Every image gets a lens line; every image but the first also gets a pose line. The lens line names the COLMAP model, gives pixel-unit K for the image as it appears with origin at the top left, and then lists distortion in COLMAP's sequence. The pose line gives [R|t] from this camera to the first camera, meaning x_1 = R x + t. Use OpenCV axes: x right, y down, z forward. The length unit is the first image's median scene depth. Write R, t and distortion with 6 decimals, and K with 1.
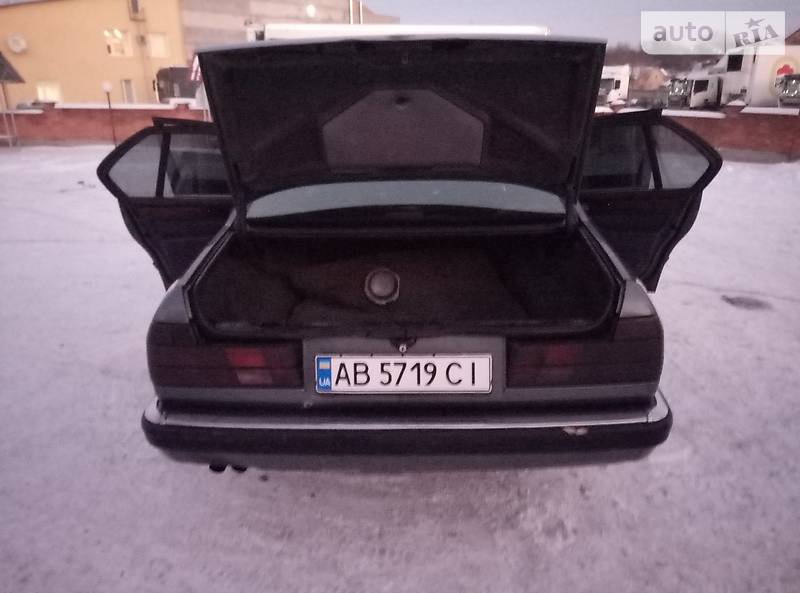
lens RADIAL K [[608.4, 0, 404.8], [0, 608.4, 286.9], [0, 0, 1]] dist [0.026903, -0.032648]
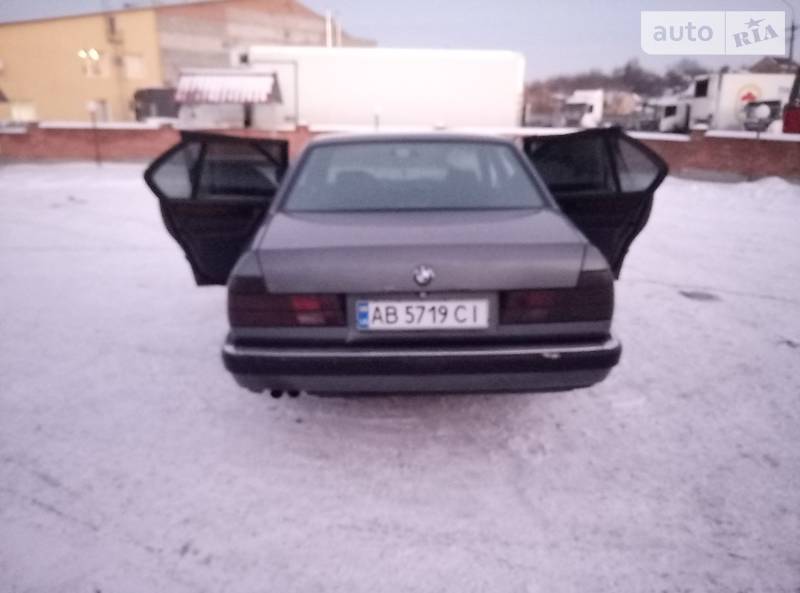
lens RADIAL K [[626.0, 0, 404.7], [0, 626.0, 278.9], [0, 0, 1]] dist [-0.005457, -0.015046]
pose [[0.999233, -0.001472, 0.039133, -0.076667], [0.003500, 0.998651, -0.051812, 0.108352], [-0.039004, 0.051909, 0.997890, -0.297661]]
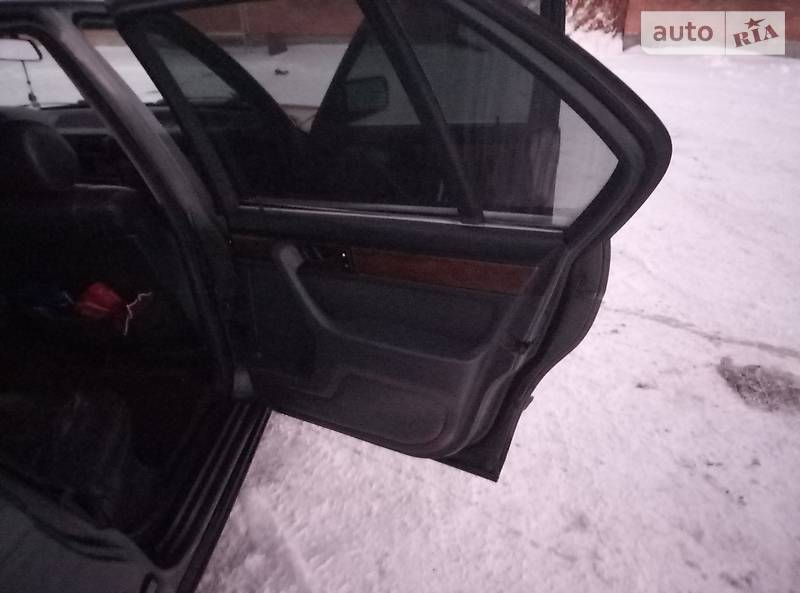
lens RADIAL K [[626.0, 0, 404.7], [0, 626.0, 278.9], [0, 0, 1]] dist [-0.005457, -0.015046]
pose [[0.998851, 0.011984, -0.046404, 0.595128], [-0.005240, 0.989735, 0.142819, -0.266663], [0.047639, -0.142411, 0.988660, 1.028931]]
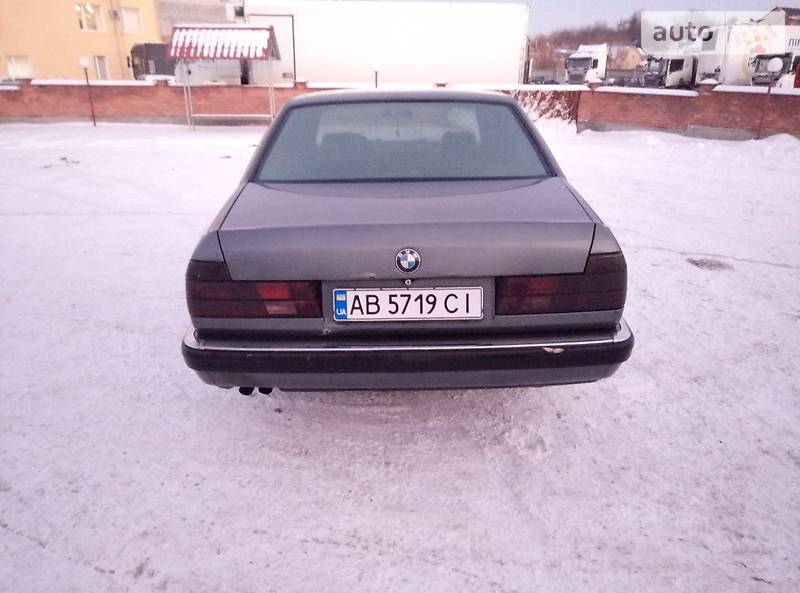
lens RADIAL K [[608.4, 0, 404.8], [0, 608.4, 286.9], [0, 0, 1]] dist [0.026903, -0.032648]
pose [[0.999407, -0.006895, 0.033736, -0.038918], [0.005827, 0.999482, 0.031653, 0.058149], [-0.033937, -0.031437, 0.998929, -0.138288]]
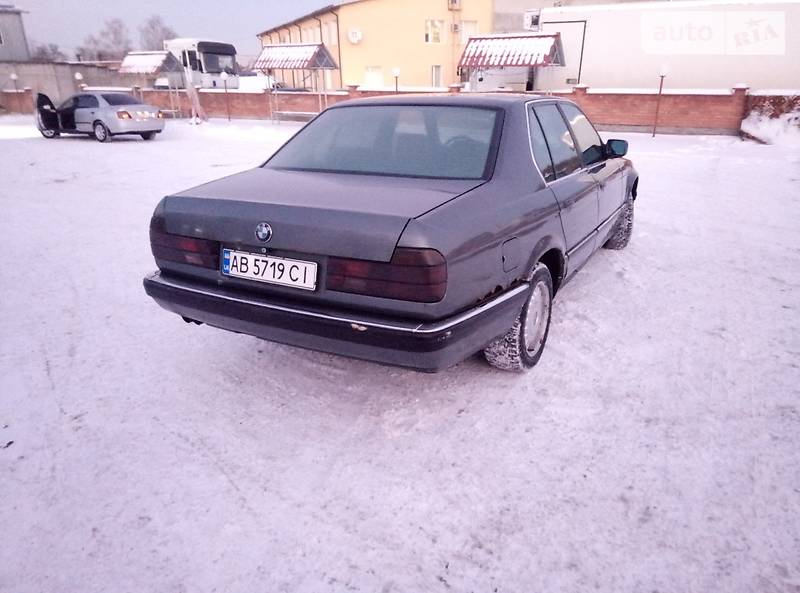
lens RADIAL K [[605.2, 0, 405.8], [0, 605.2, 286.9], [0, 0, 1]] dist [0.028507, -0.029042]
pose [[0.883618, 0.149692, -0.443635, 0.748084], [-0.138354, 0.988681, 0.058032, 0.045301], [0.447301, 0.010101, 0.894327, -0.109113]]
